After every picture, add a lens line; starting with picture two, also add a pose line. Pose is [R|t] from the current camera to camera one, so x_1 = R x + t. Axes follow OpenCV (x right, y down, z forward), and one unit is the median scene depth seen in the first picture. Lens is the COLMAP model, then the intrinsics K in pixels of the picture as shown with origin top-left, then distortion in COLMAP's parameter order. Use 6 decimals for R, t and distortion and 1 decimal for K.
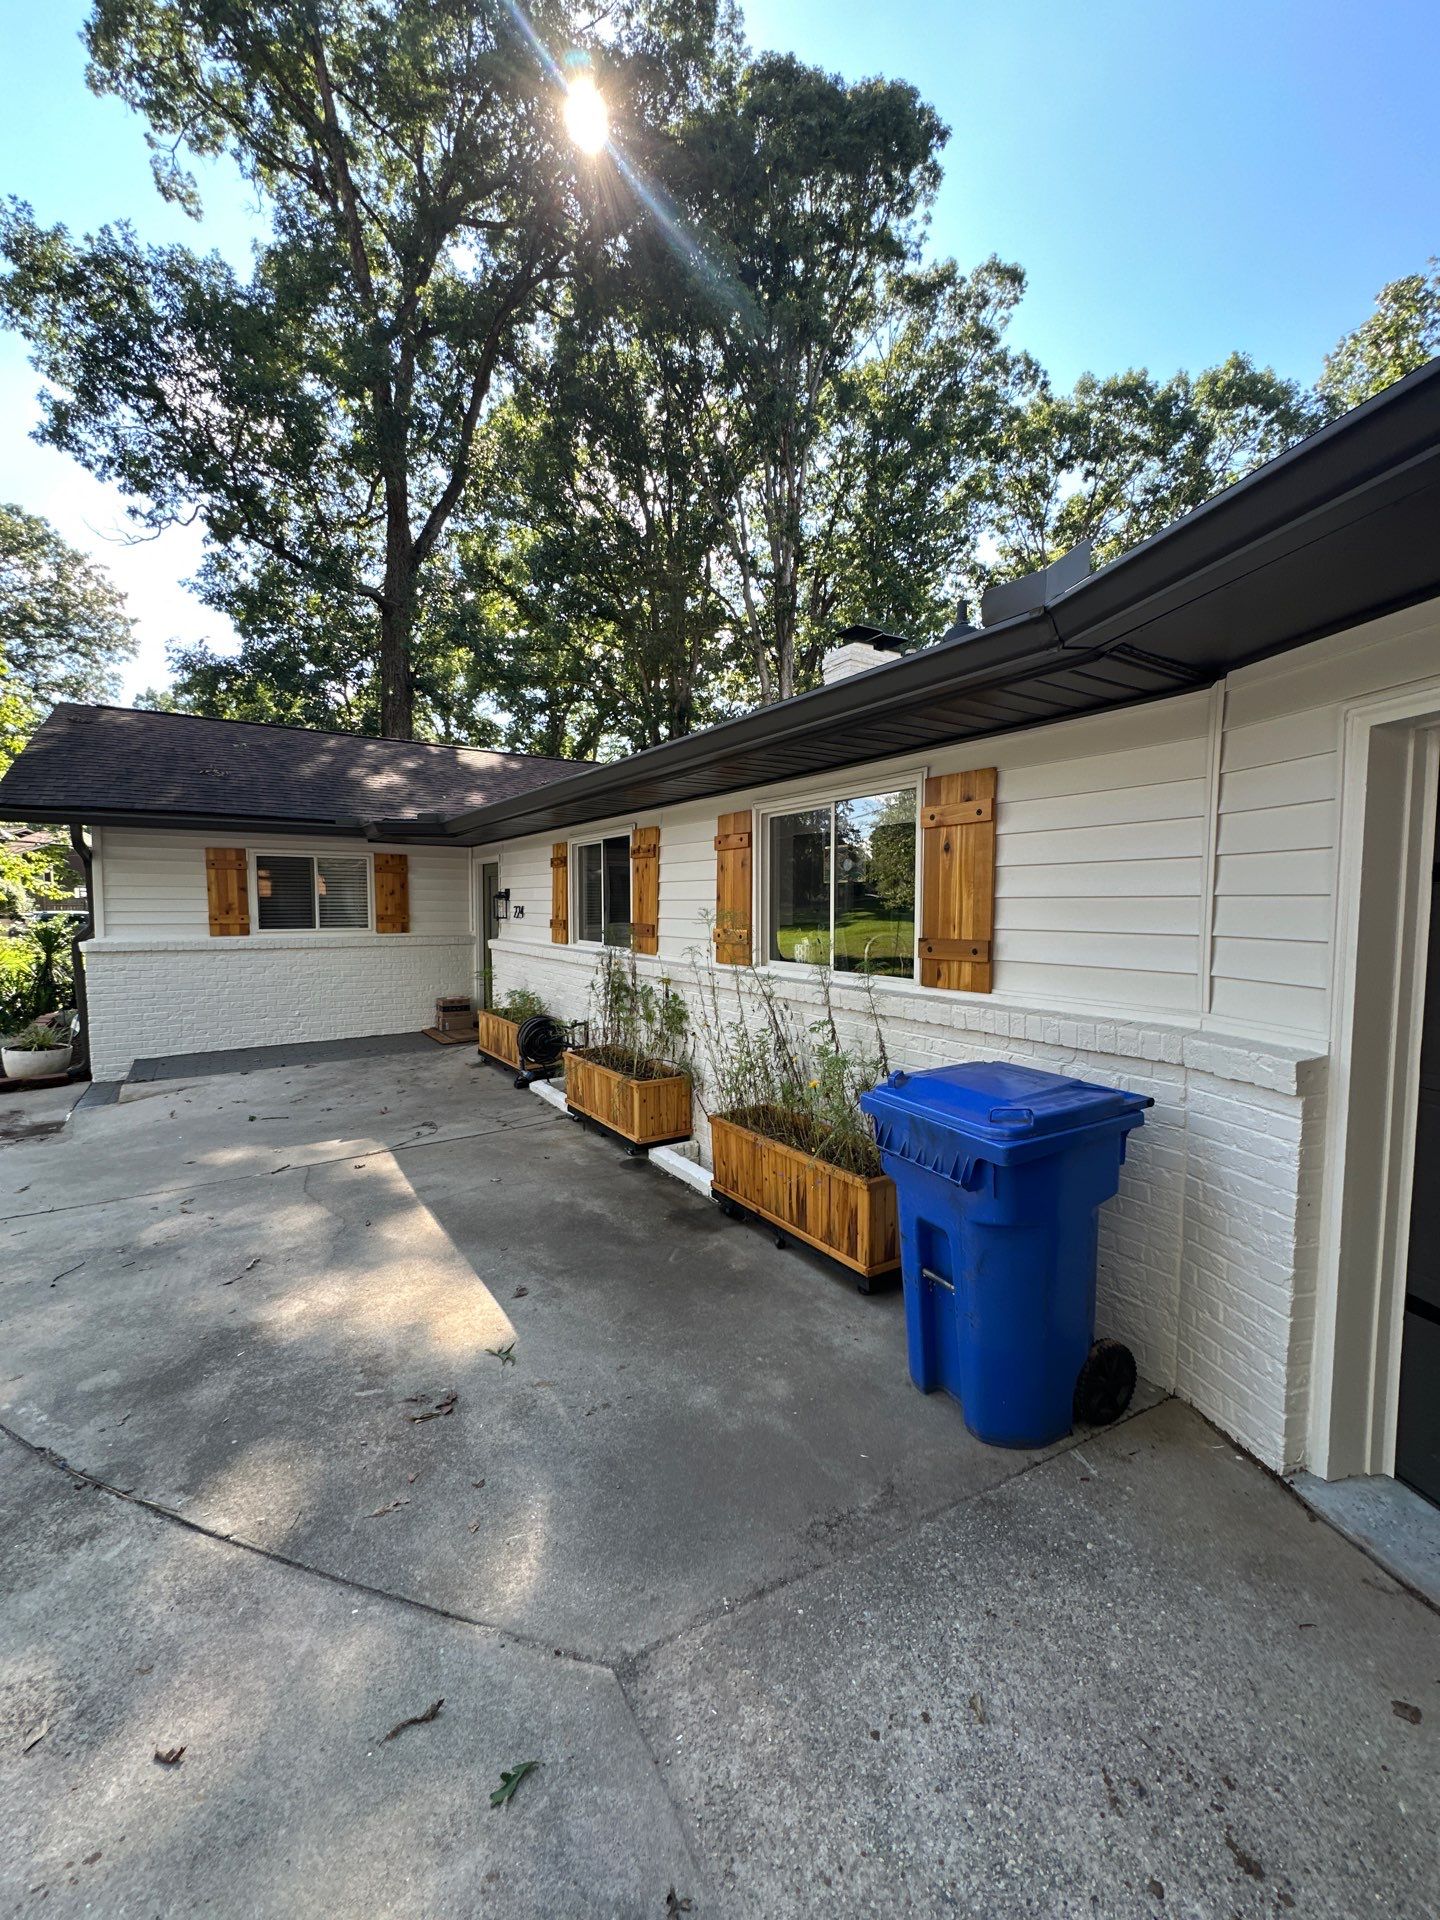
lens RADIAL K [[768.4, 0, 716.5], [0, 768.4, 965.2], [0, 0, 1]] dist [0.000427, 0.000382]
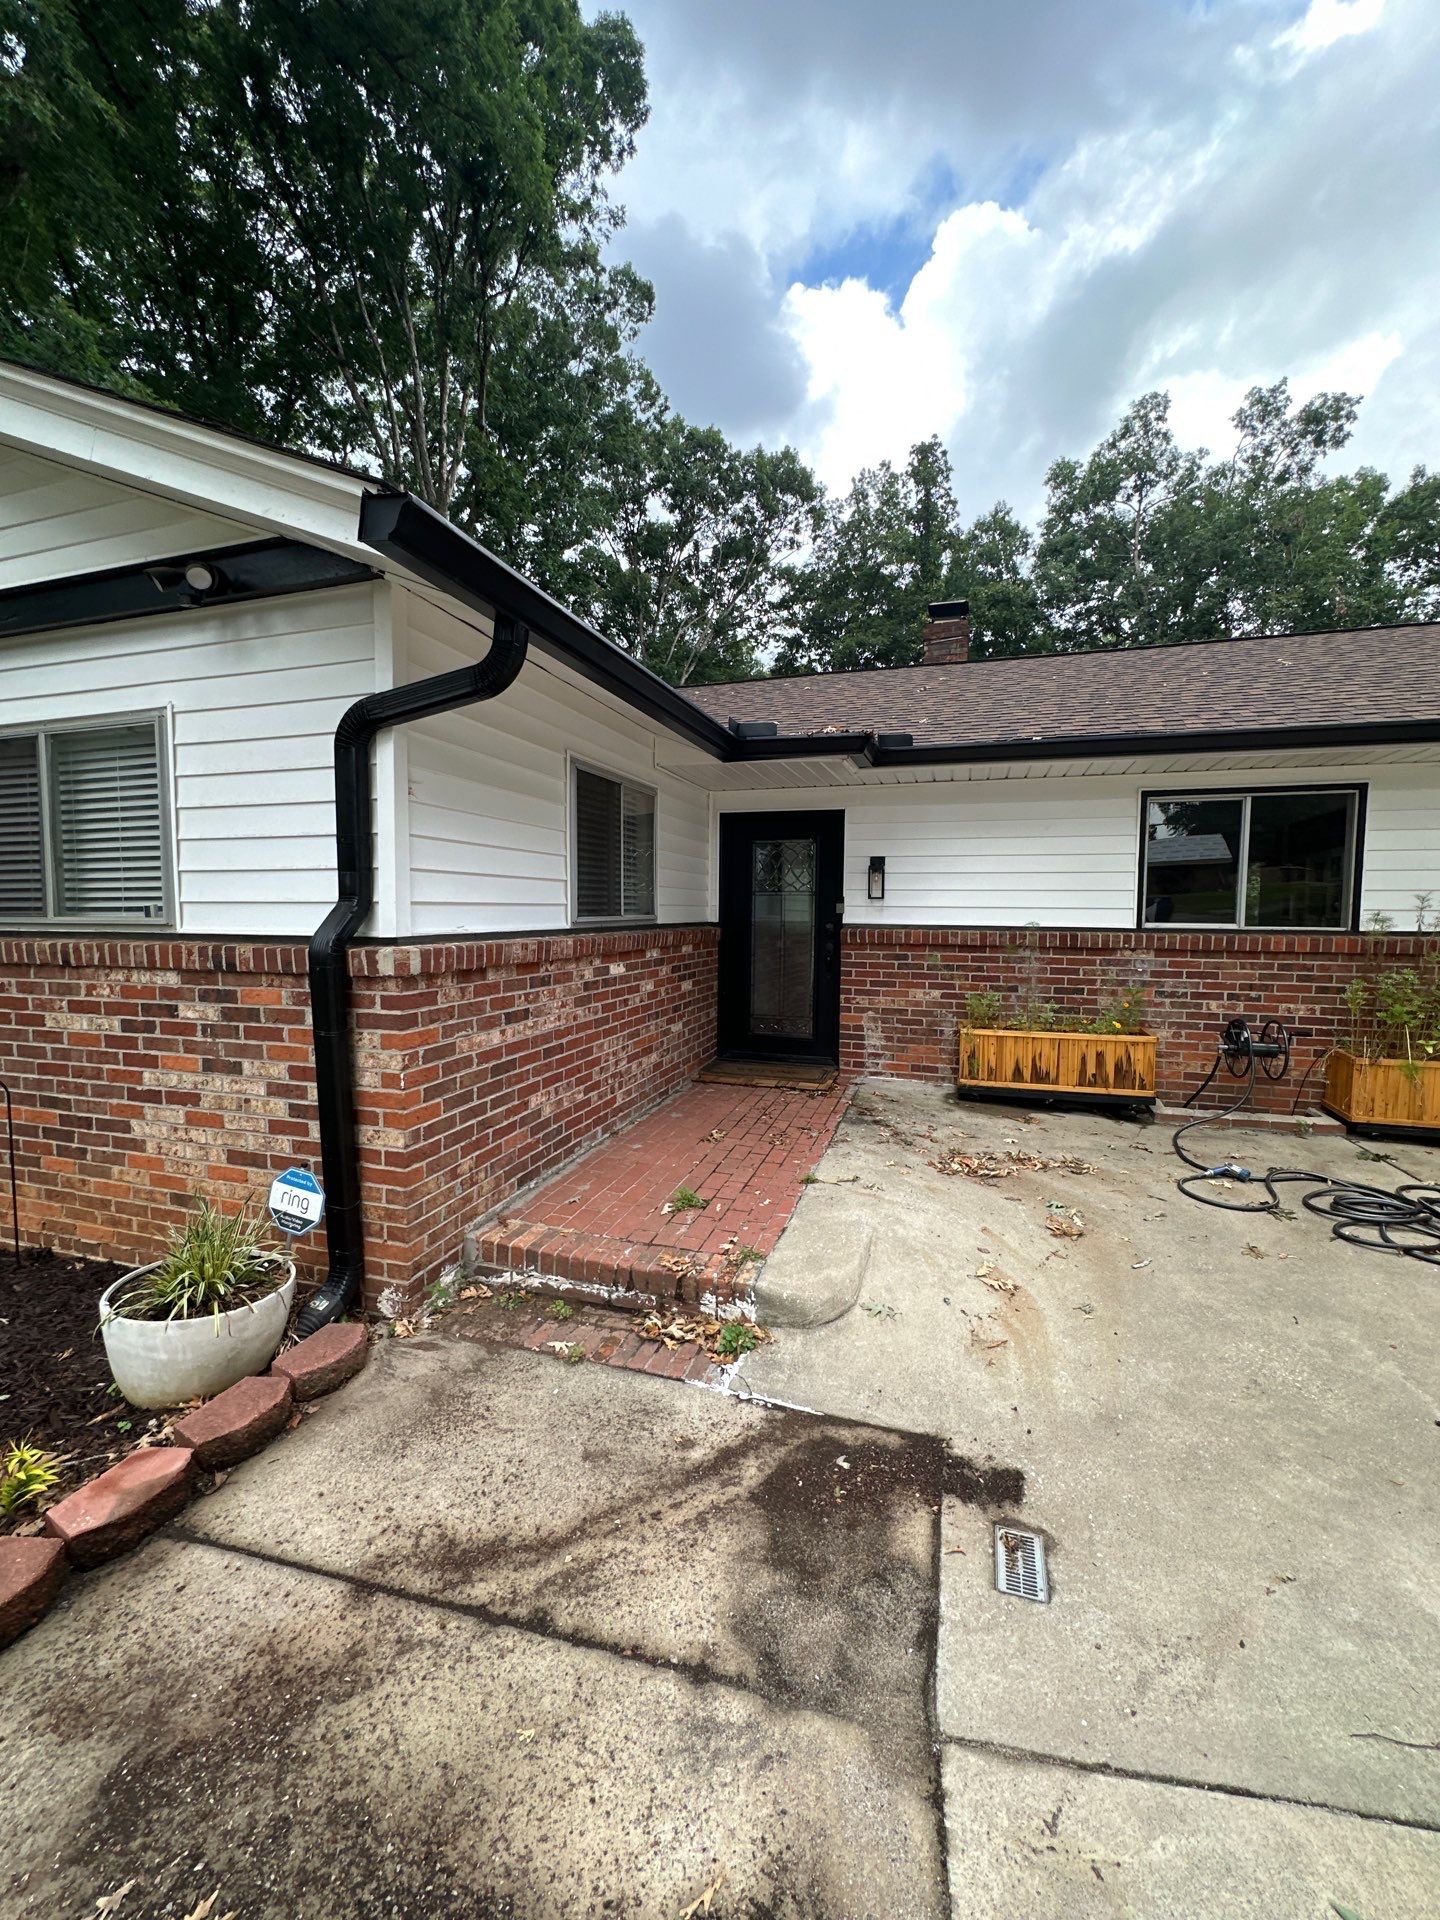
lens RADIAL K [[764.6, 0, 716.8], [0, 764.6, 955.8], [0, 0, 1]] dist [-0.002137, 0.000792]
pose [[0.772707, -0.042229, 0.633357, -0.232494], [0.046400, 0.998873, 0.009991, -0.005246], [-0.633065, 0.021668, 0.773795, 0.158046]]
